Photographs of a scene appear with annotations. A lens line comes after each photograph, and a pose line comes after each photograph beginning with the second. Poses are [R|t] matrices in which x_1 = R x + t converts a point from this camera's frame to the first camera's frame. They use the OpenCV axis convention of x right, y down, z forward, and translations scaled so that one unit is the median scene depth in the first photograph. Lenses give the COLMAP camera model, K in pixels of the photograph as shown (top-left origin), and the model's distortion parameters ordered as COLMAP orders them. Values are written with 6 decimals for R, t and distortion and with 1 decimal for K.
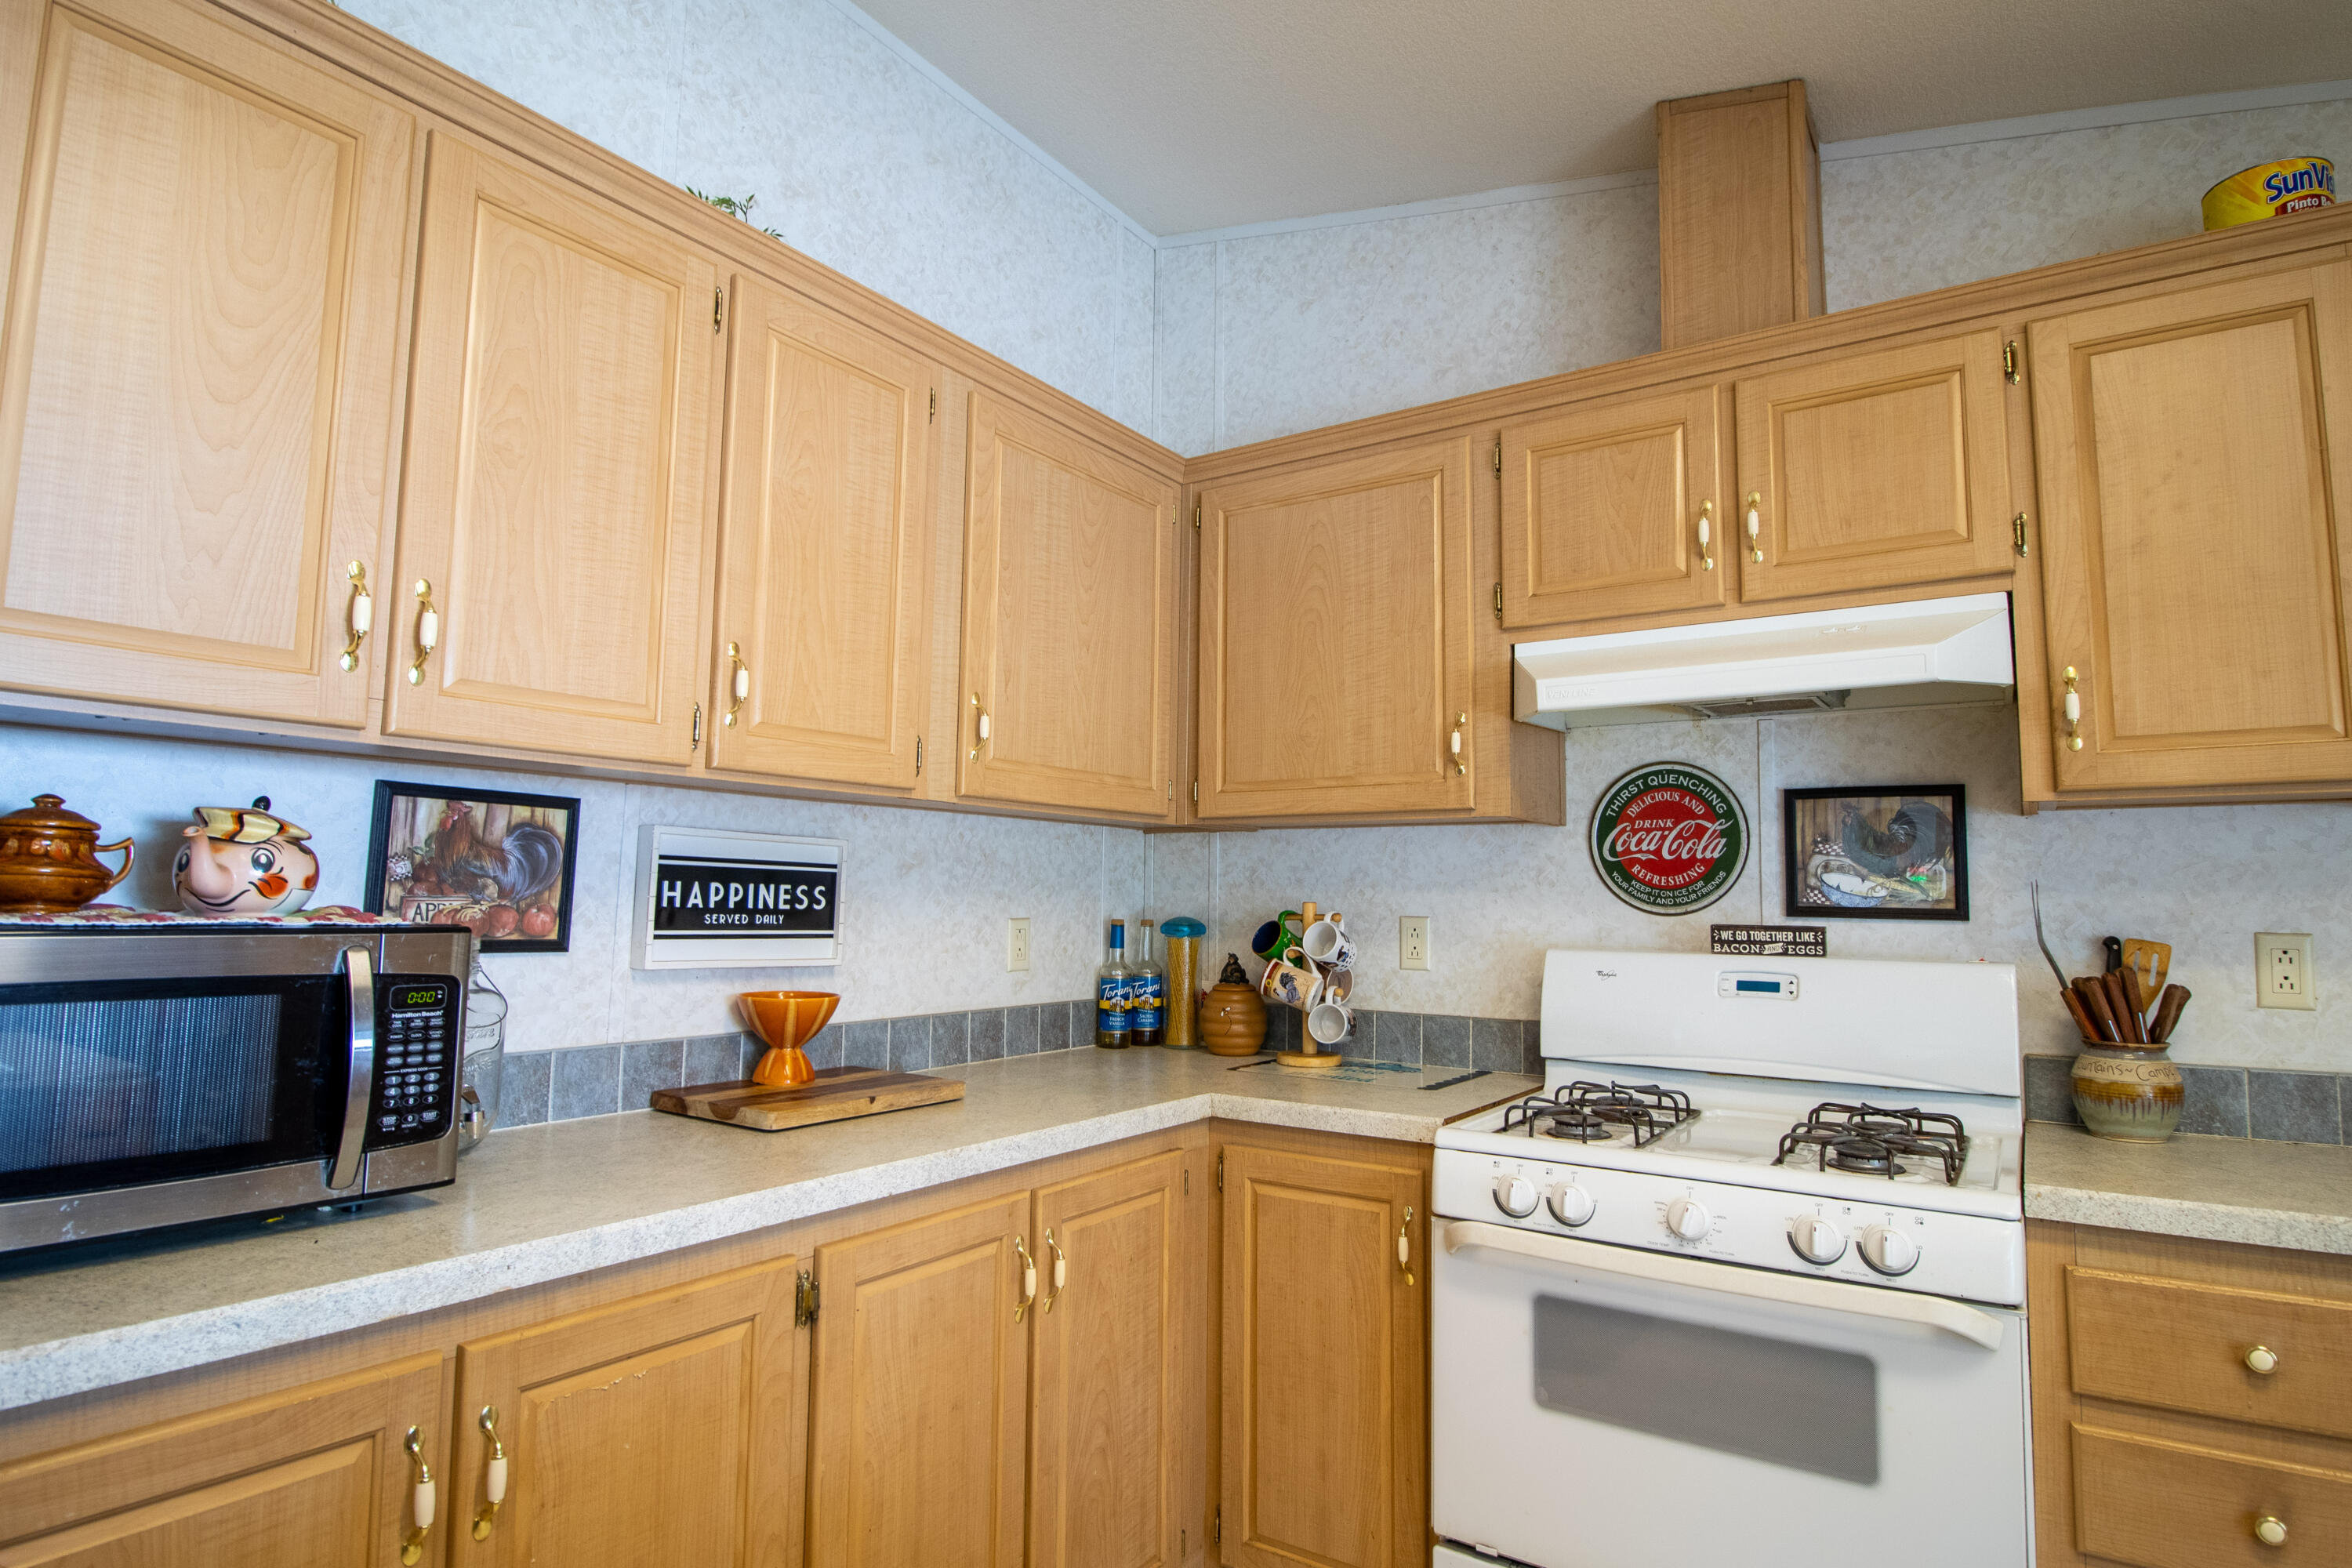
lens RADIAL K [[1246.7, 0, 1184.3], [0, 1246.7, 780.0], [0, 0, 1]] dist [0.002507, -0.015984]
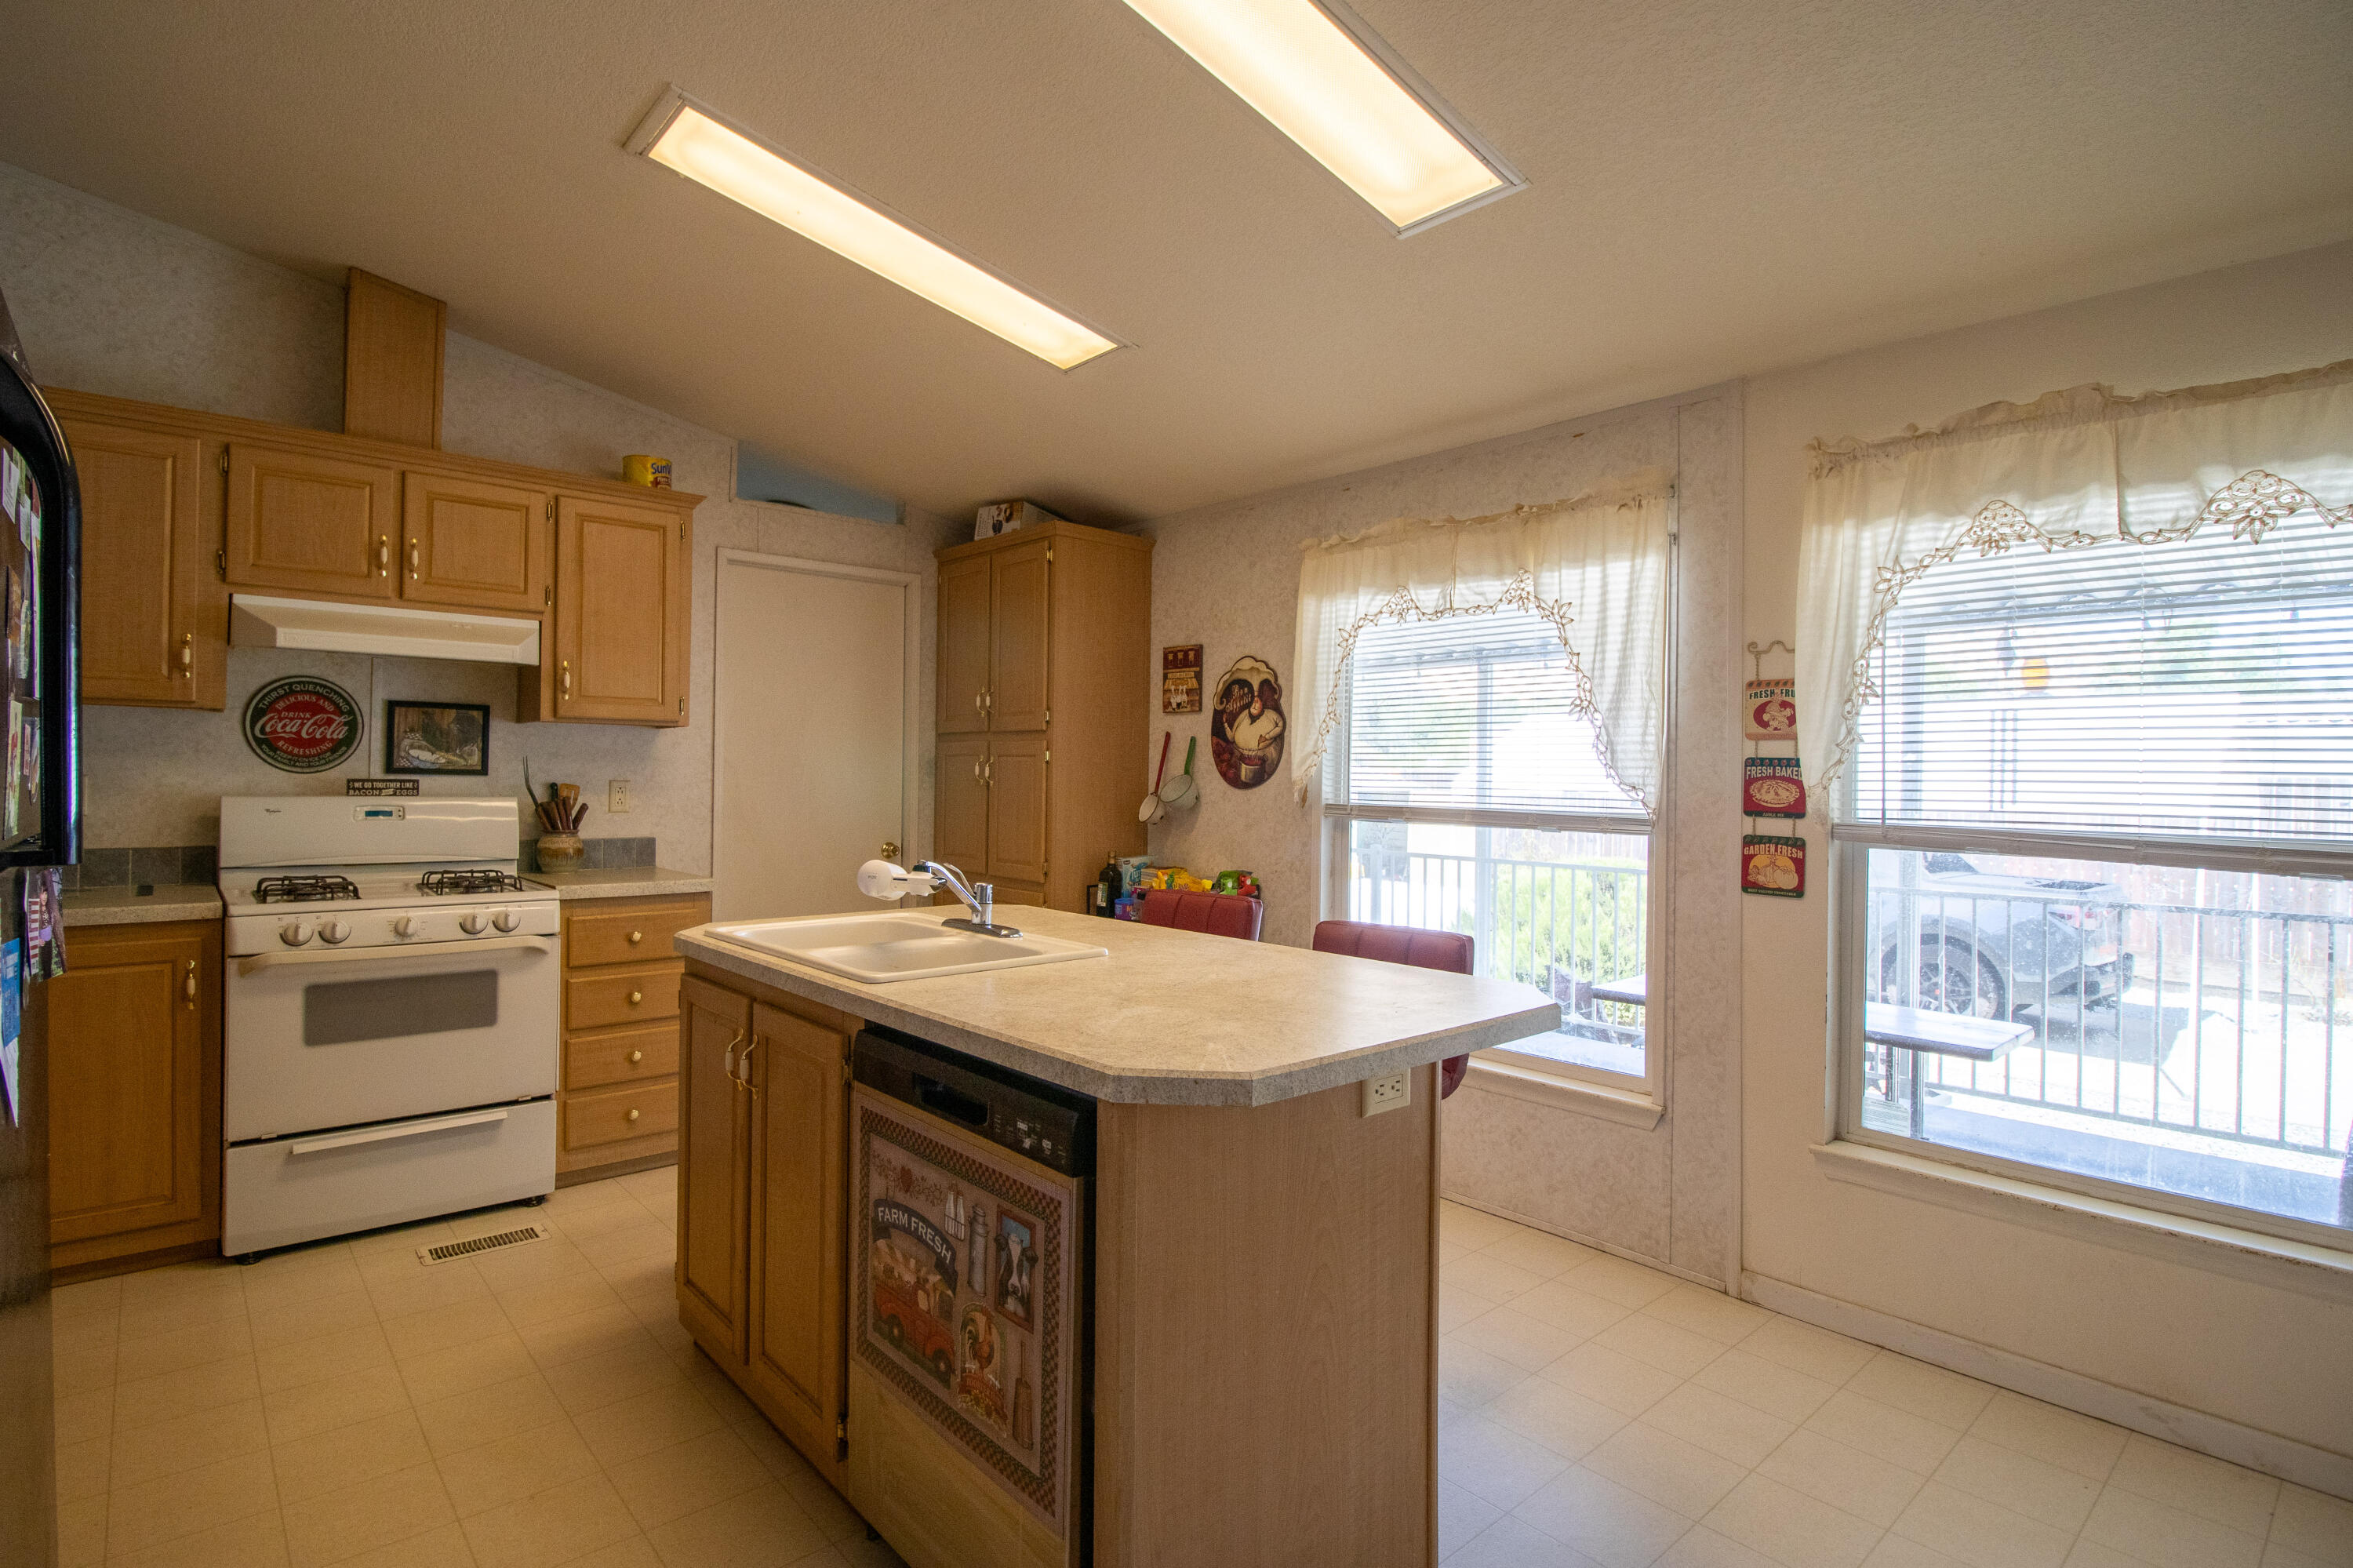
lens RADIAL K [[1166.8, 0, 1211.4], [0, 1166.8, 772.5], [0, 0, 1]] dist [0.005974, -0.014599]
pose [[0.224945, -0.006029, 0.974353, -0.893096], [-0.107845, 0.993683, 0.031046, -0.070588], [-0.968385, -0.112063, 0.222874, -0.506290]]
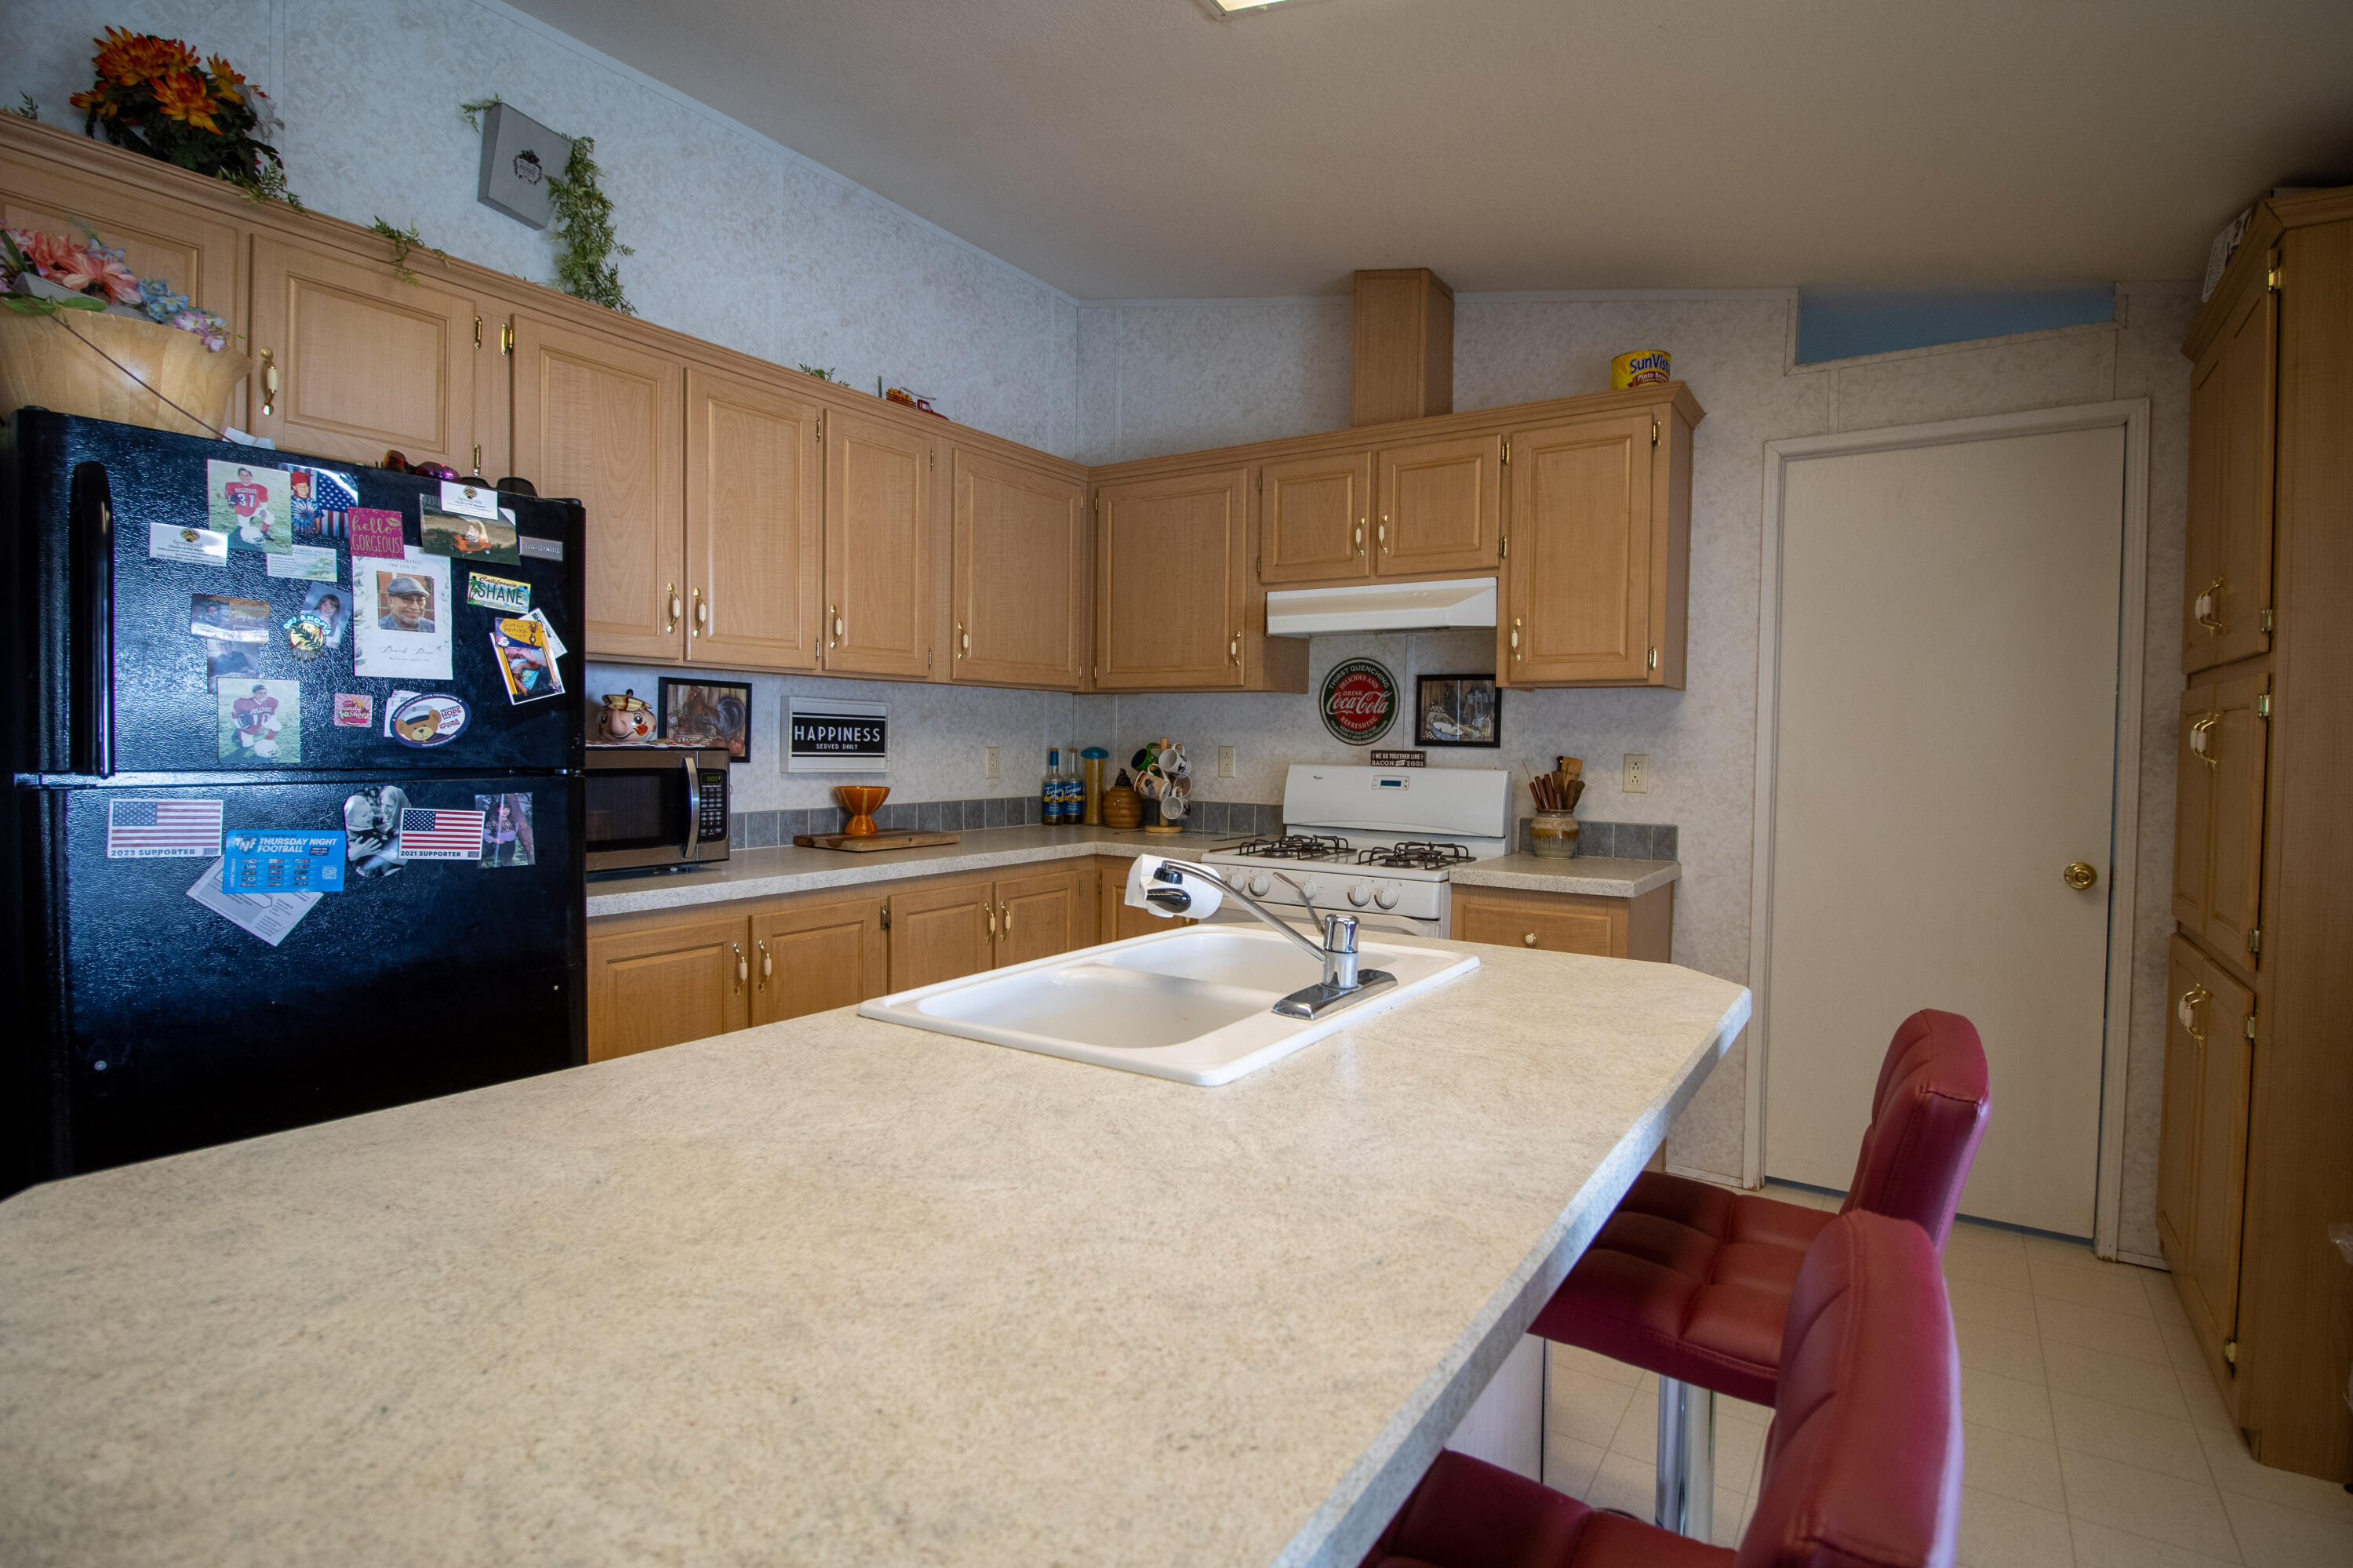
lens RADIAL K [[1166.8, 0, 1211.4], [0, 1166.8, 772.5], [0, 0, 1]] dist [0.005974, -0.014599]
pose [[0.999670, 0.000127, 0.025687, 0.153527], [-0.003376, 0.991965, 0.126465, -0.068997], [-0.025465, -0.126510, 0.991638, -0.717570]]
